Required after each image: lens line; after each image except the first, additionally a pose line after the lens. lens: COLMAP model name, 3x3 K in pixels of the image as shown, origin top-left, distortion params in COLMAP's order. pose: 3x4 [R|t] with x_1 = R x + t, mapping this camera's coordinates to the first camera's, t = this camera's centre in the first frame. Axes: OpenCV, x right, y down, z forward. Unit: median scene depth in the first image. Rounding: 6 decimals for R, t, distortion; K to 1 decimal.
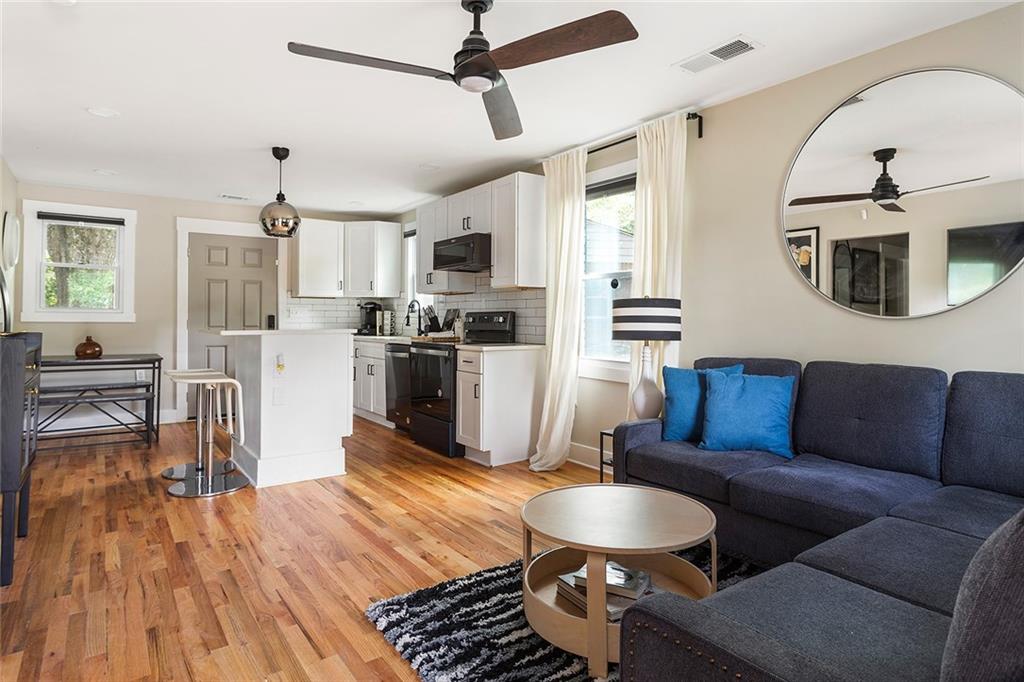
lens RADIAL K [[591.2, 0, 529.2], [0, 591.2, 318.2], [0, 0, 1]] dist [0.005054, 0.001028]
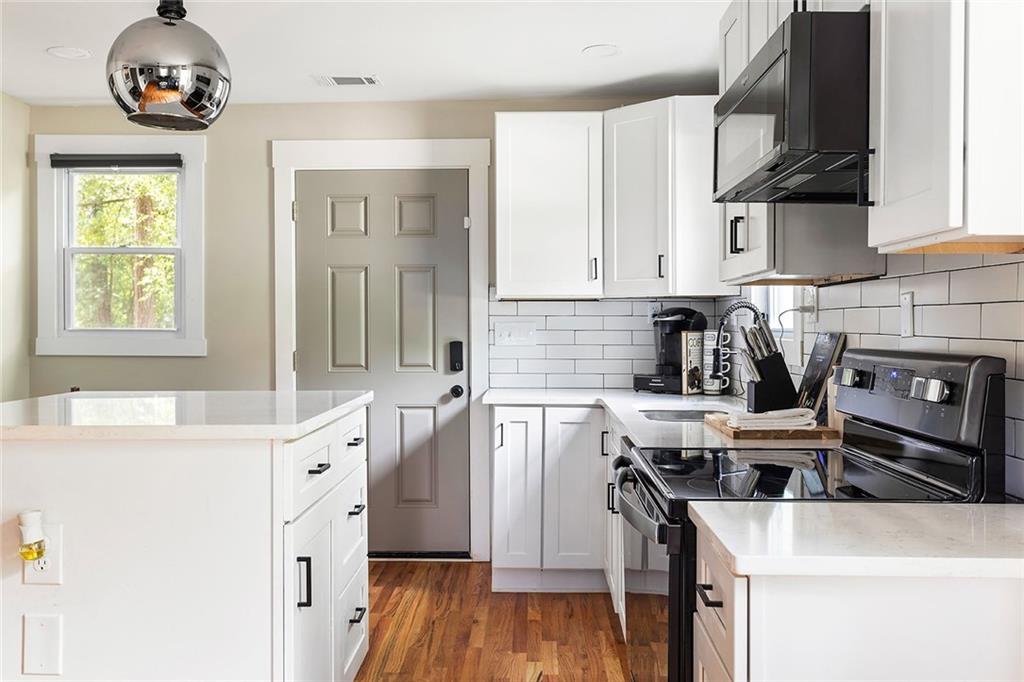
lens RADIAL K [[951.9, 0, 513.1], [0, 951.9, 336.6], [0, 0, 1]] dist [-0.007256, 0.000000]
pose [[0.795888, 0.005248, -0.605421, 0.037033], [0.002437, 0.999927, 0.011870, -0.019339], [0.605439, -0.010923, 0.795817, 0.513057]]
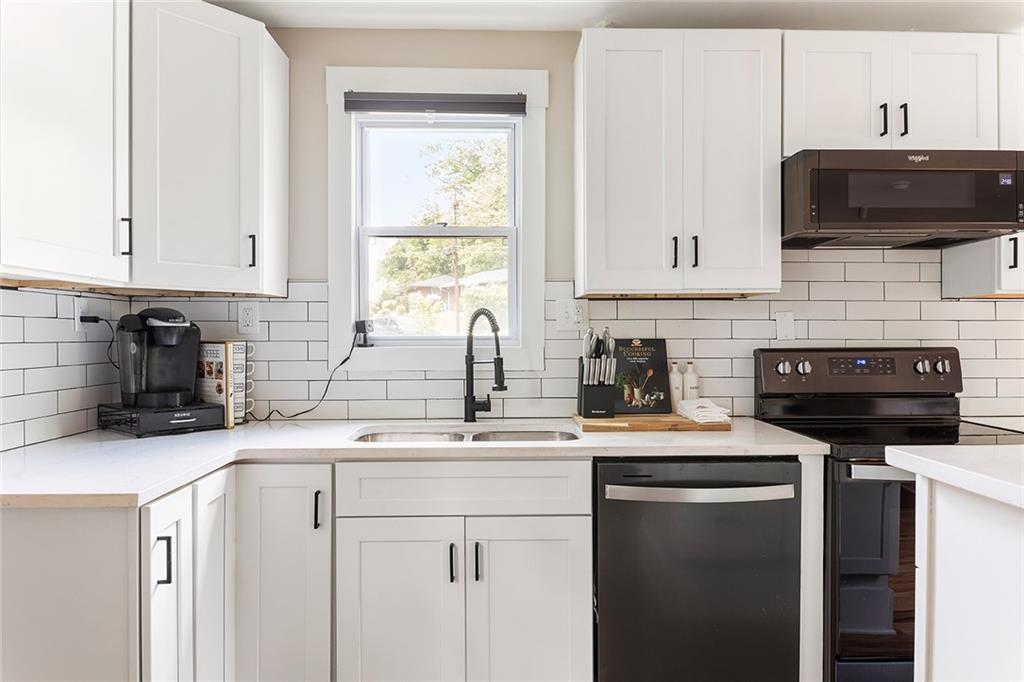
lens RADIAL K [[663.9, 0, 513.5], [0, 663.9, 346.2], [0, 0, 1]] dist [0.001488, -0.002481]
pose [[0.560961, -0.019738, 0.827607, -0.522117], [0.001522, 0.999739, 0.022812, -0.020316], [-0.827841, -0.011537, 0.560844, 0.831347]]
